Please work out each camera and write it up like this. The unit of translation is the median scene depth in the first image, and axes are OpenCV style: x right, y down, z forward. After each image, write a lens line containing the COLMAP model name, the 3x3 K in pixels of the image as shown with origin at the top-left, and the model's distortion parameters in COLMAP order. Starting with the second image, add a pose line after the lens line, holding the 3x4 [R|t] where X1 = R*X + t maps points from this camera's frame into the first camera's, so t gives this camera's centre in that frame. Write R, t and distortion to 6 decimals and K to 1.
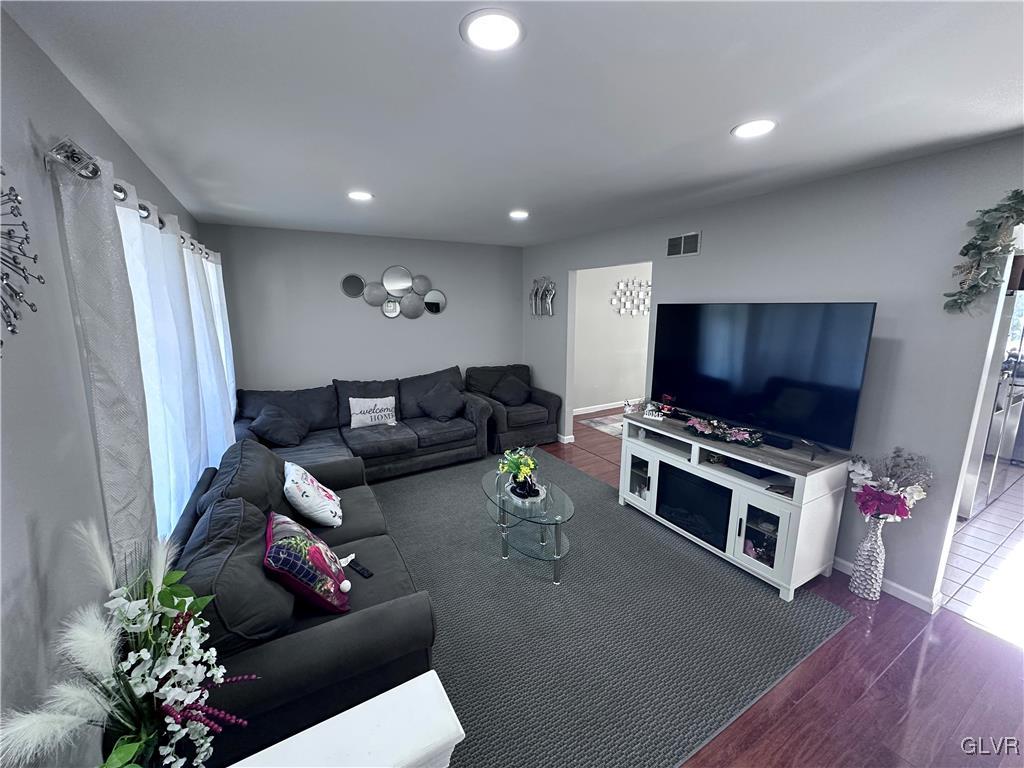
lens RADIAL K [[407.5, 0, 512.0], [0, 407.5, 384.0], [0, 0, 1]] dist [-0.003934, 0.000359]
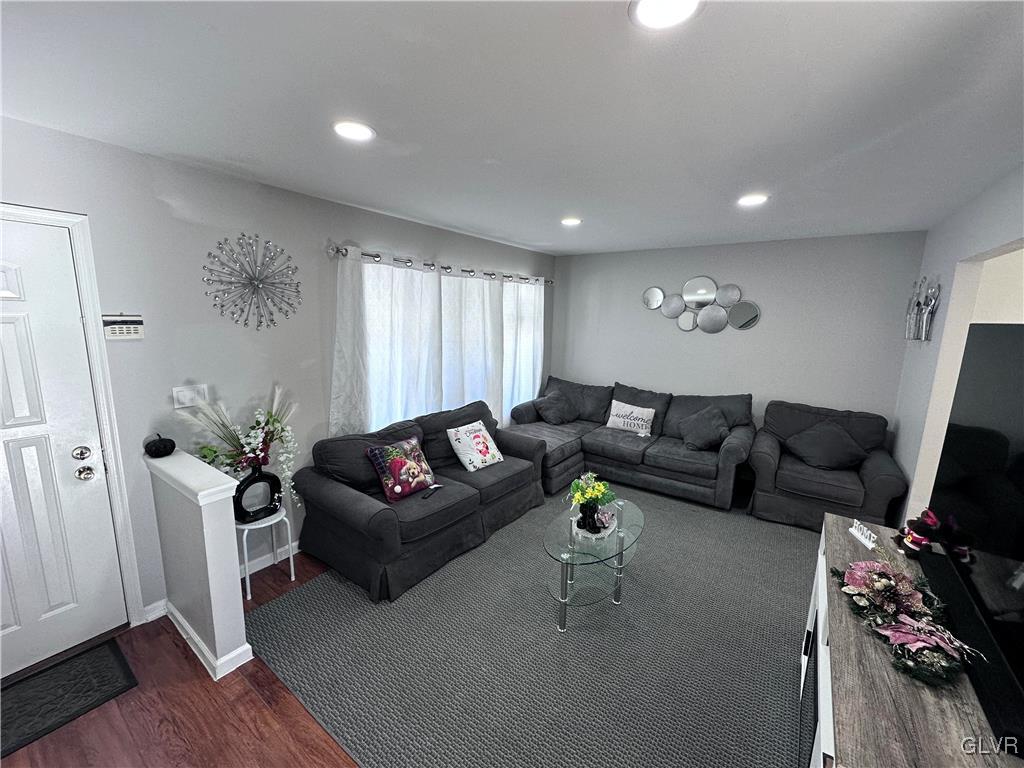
lens RADIAL K [[407.5, 0, 512.0], [0, 407.5, 384.0], [0, 0, 1]] dist [-0.003934, 0.000359]
pose [[0.406765, 0.165037, -0.898502, 0.473746], [-0.193375, 0.976814, 0.091878, -0.056413], [0.892832, 0.136375, 0.429247, 0.277381]]
